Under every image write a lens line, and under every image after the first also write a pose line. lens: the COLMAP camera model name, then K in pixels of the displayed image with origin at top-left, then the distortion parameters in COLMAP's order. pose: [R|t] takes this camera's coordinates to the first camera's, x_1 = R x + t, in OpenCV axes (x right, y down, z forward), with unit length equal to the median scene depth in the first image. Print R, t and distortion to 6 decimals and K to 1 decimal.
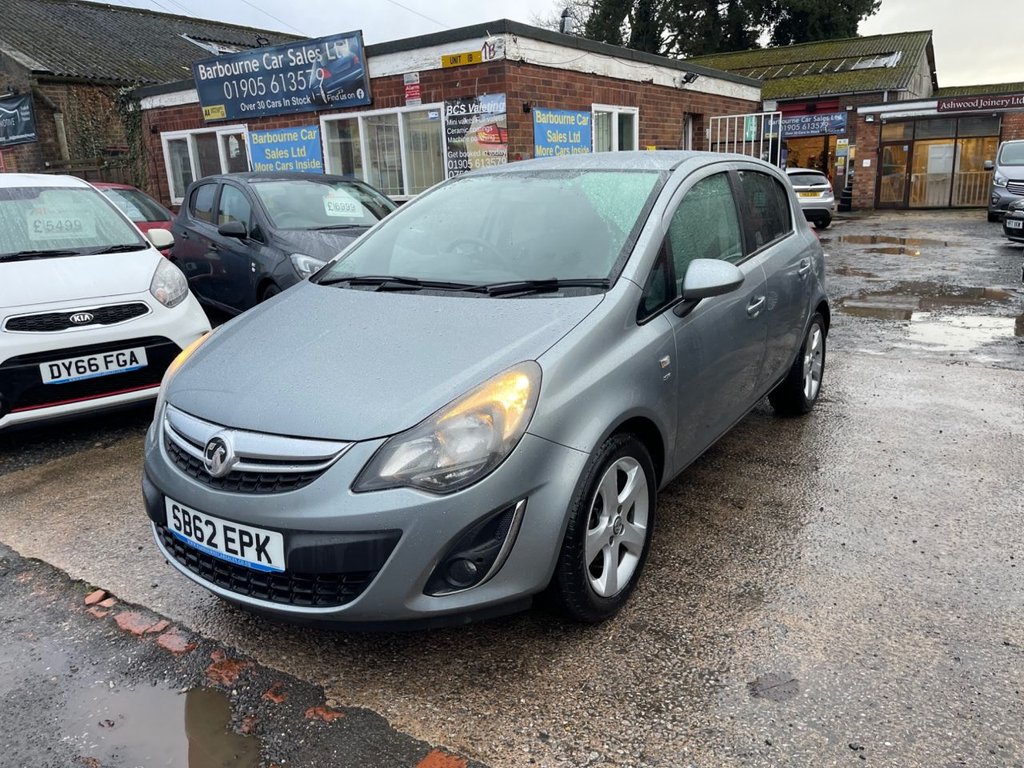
lens RADIAL K [[765.6, 0, 516.8], [0, 765.6, 369.7], [0, 0, 1]] dist [0.081808, -0.111515]
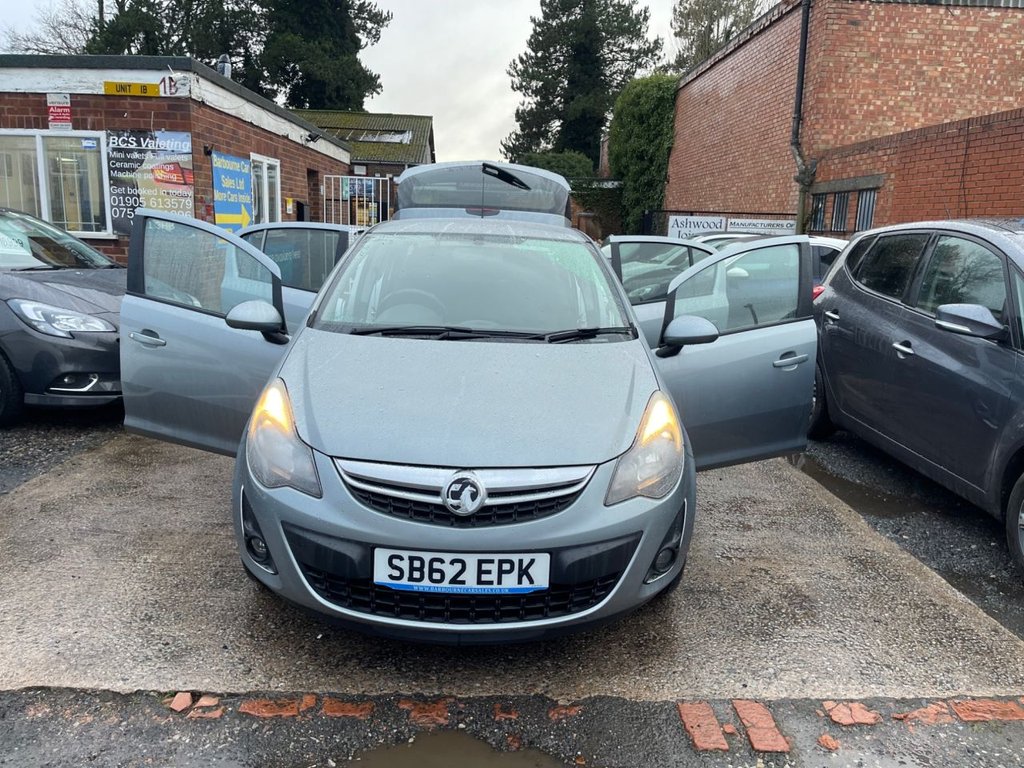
lens RADIAL K [[763.1, 0, 510.1], [0, 763.1, 371.5], [0, 0, 1]] dist [0.076990, -0.101862]
pose [[0.816711, -0.038755, 0.575745, -0.243885], [0.072832, 0.996686, -0.036224, -0.004190], [-0.572433, 0.071518, 0.816827, 0.023595]]
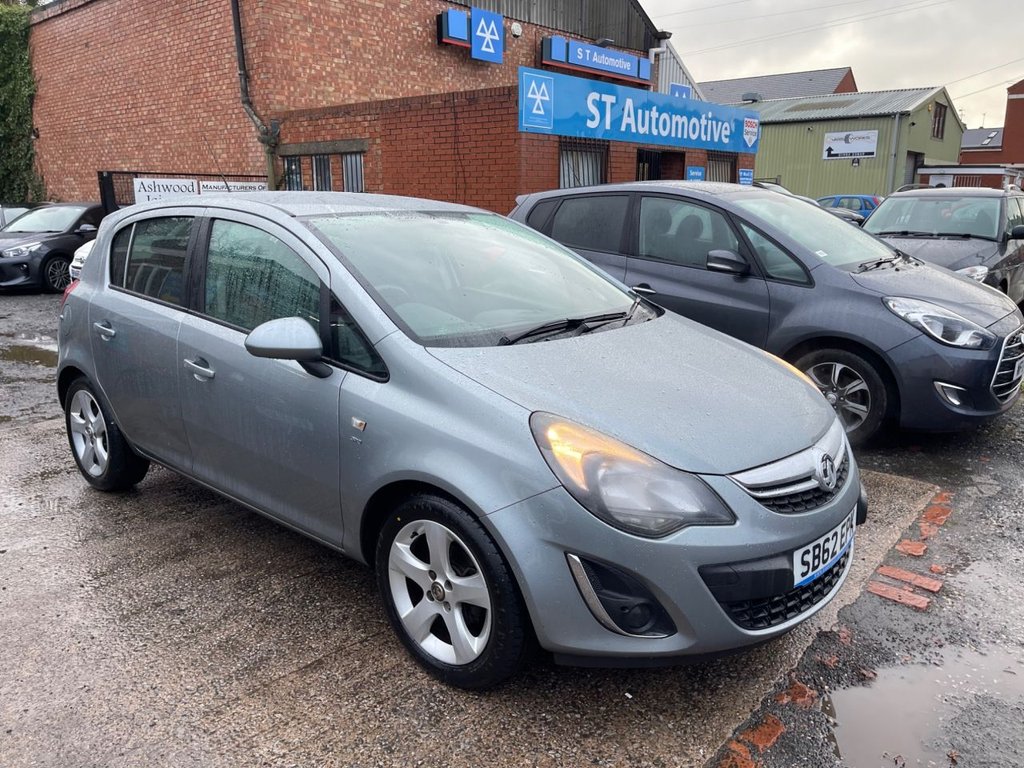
lens RADIAL K [[753.4, 0, 512.0], [0, 753.4, 384.0], [0, 0, 1]] dist [0.096052, -0.110371]
pose [[0.141740, -0.194694, 0.970569, -0.380682], [0.233006, 0.959481, 0.158442, -0.072199], [-0.962090, 0.203691, 0.181362, 0.315446]]
